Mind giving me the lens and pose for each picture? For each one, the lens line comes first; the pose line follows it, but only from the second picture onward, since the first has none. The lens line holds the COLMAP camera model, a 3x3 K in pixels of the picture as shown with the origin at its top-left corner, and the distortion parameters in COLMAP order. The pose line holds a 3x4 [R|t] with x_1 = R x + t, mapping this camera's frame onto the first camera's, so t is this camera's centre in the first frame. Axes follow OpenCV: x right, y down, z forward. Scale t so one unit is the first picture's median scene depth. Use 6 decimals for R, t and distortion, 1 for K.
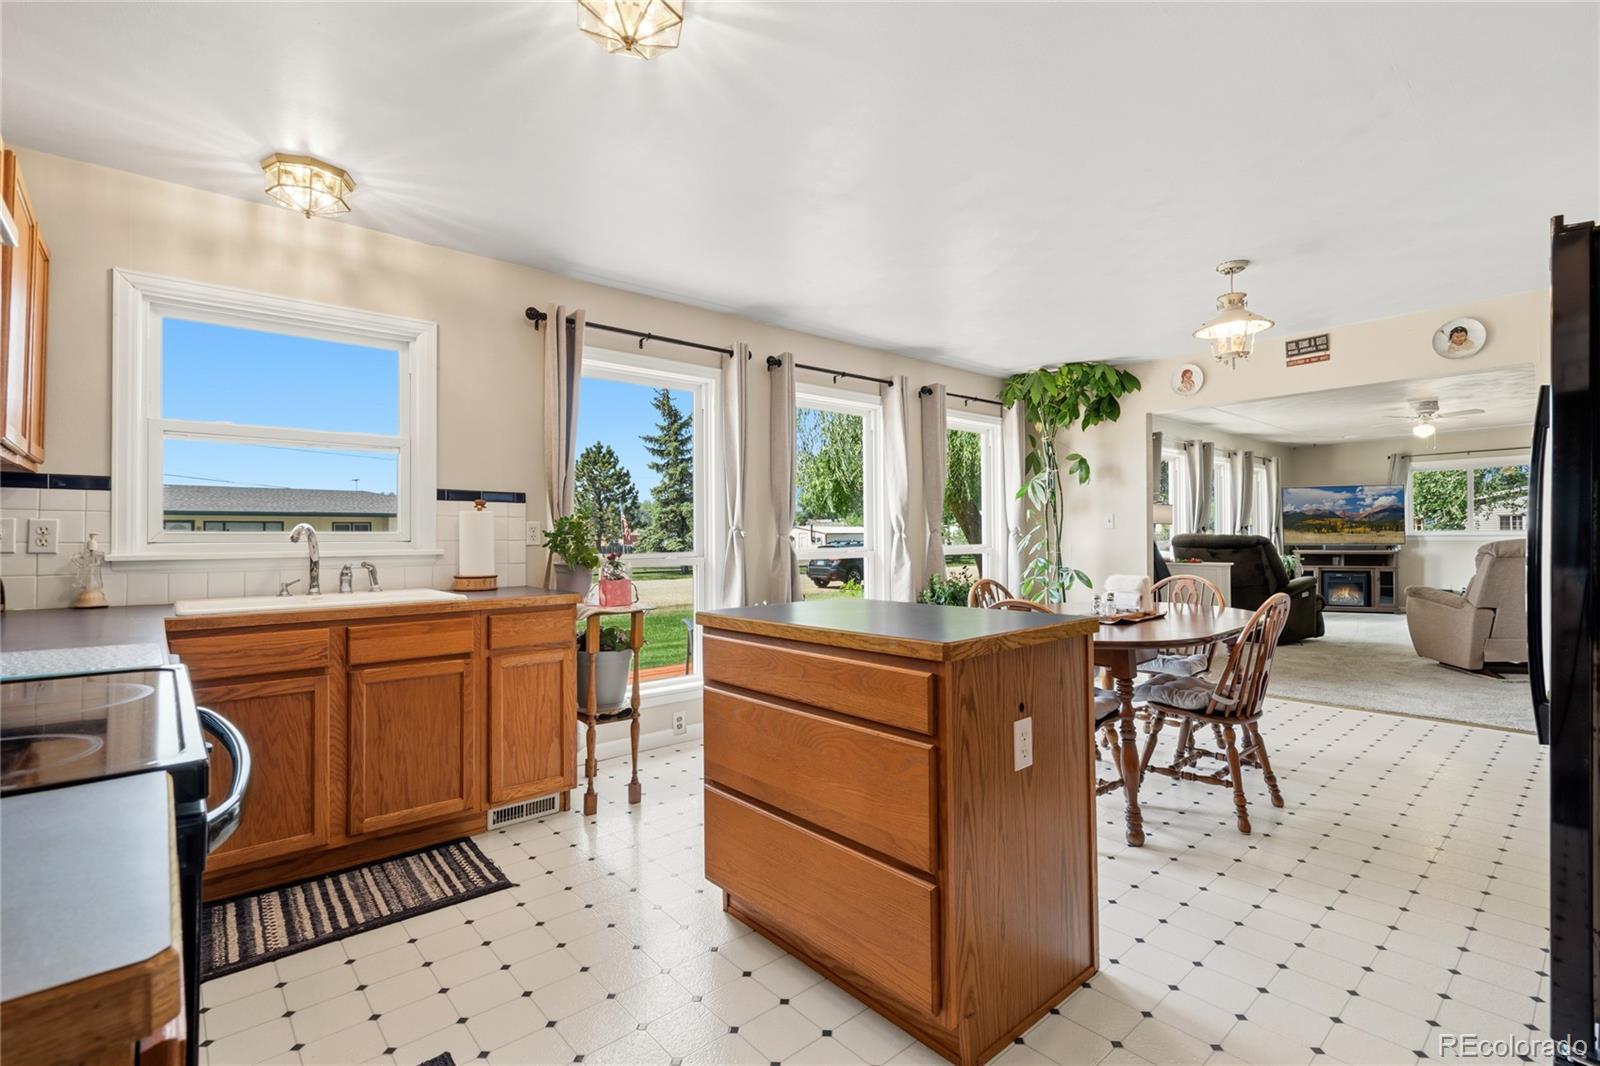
lens RADIAL K [[738.7, 0, 812.0], [0, 738.7, 524.4], [0, 0, 1]] dist [0.000367, 0.001845]
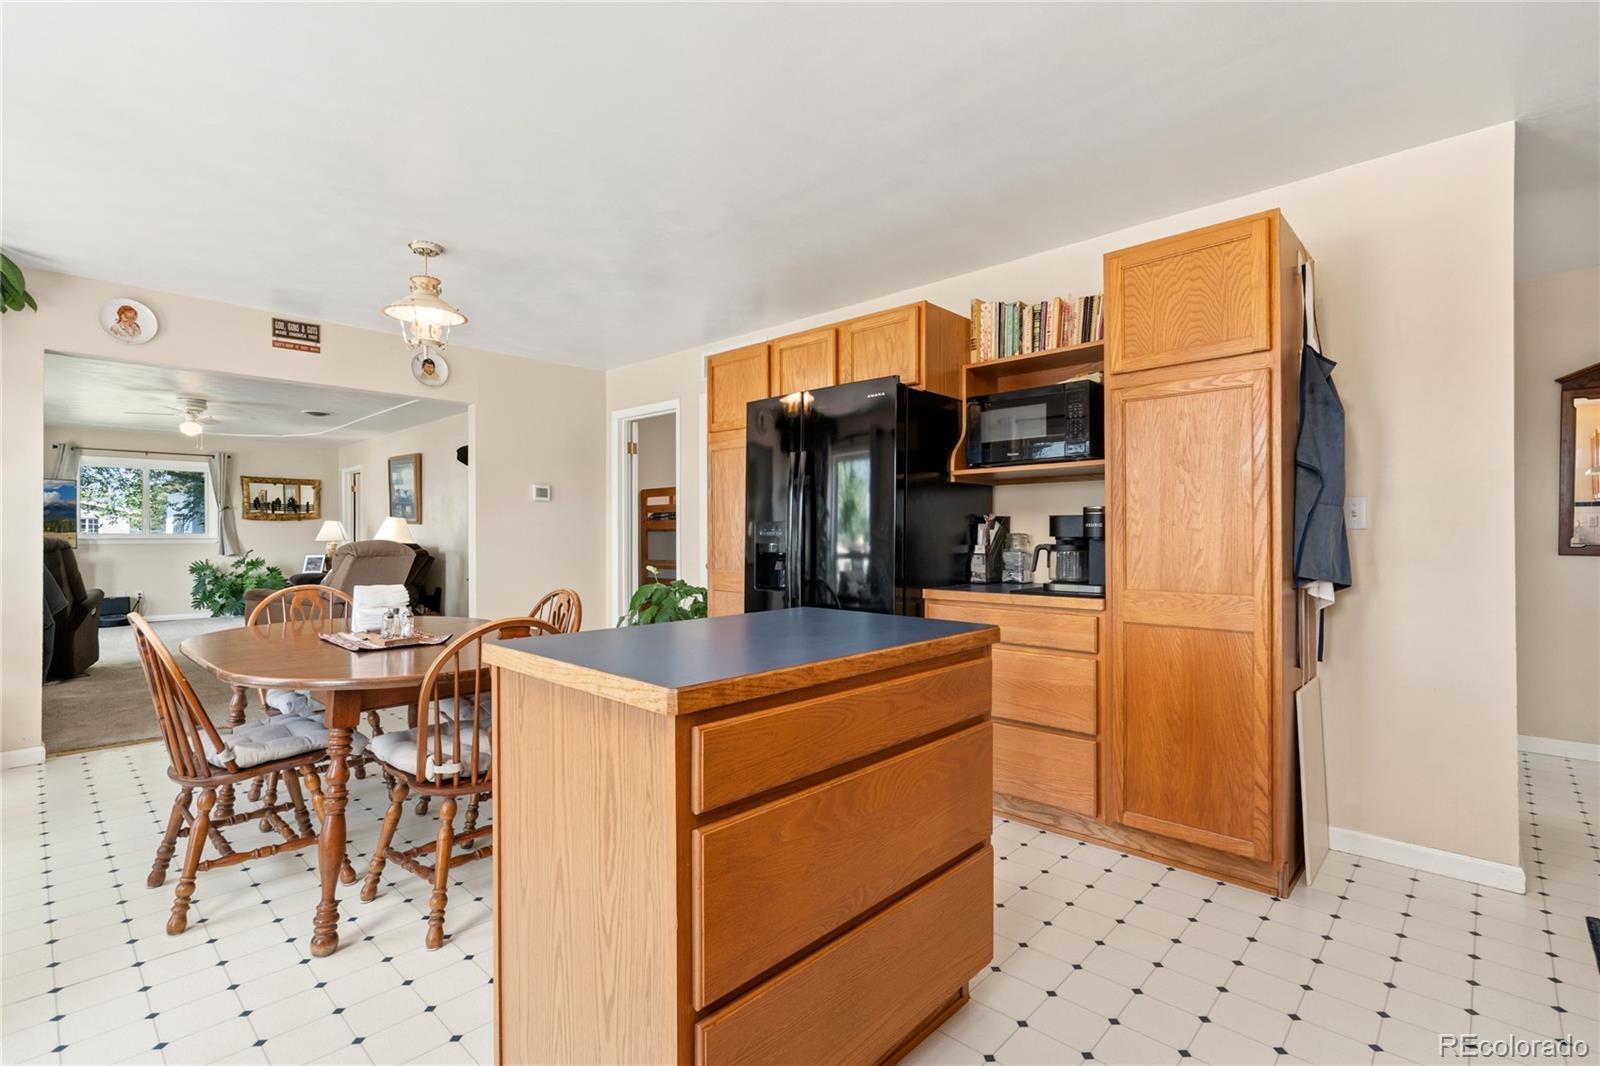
lens RADIAL K [[738.7, 0, 813.9], [0, 738.7, 539.7], [0, 0, 1]] dist [0.000367, 0.001845]
pose [[-0.081759, 0.001914, 0.996650, -0.139176], [-0.015730, 0.999871, -0.003211, 0.004727], [-0.996528, -0.015940, -0.081718, 0.205573]]
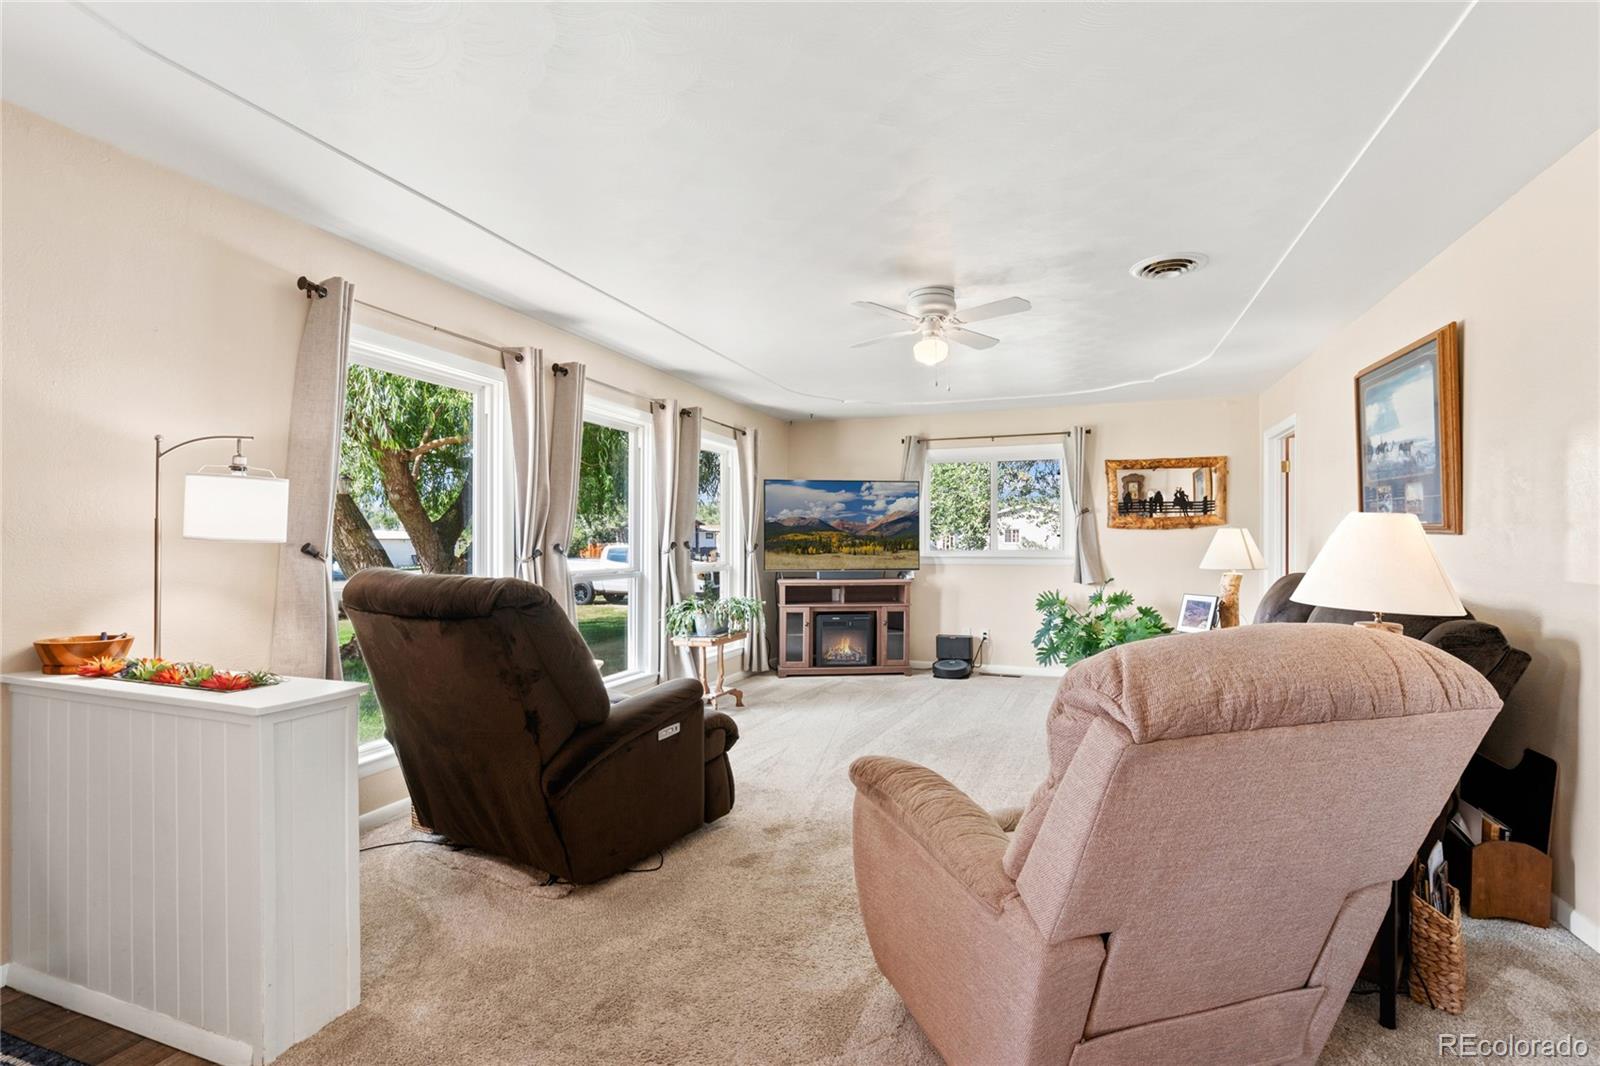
lens RADIAL K [[738.7, 0, 801.3], [0, 738.7, 541.1], [0, 0, 1]] dist [0.000367, 0.001845]
pose [[0.885659, 0.009153, 0.464247, 0.395363], [-0.015452, 0.999833, 0.009766, -0.004890], [-0.464080, -0.015823, 0.885652, 0.455538]]
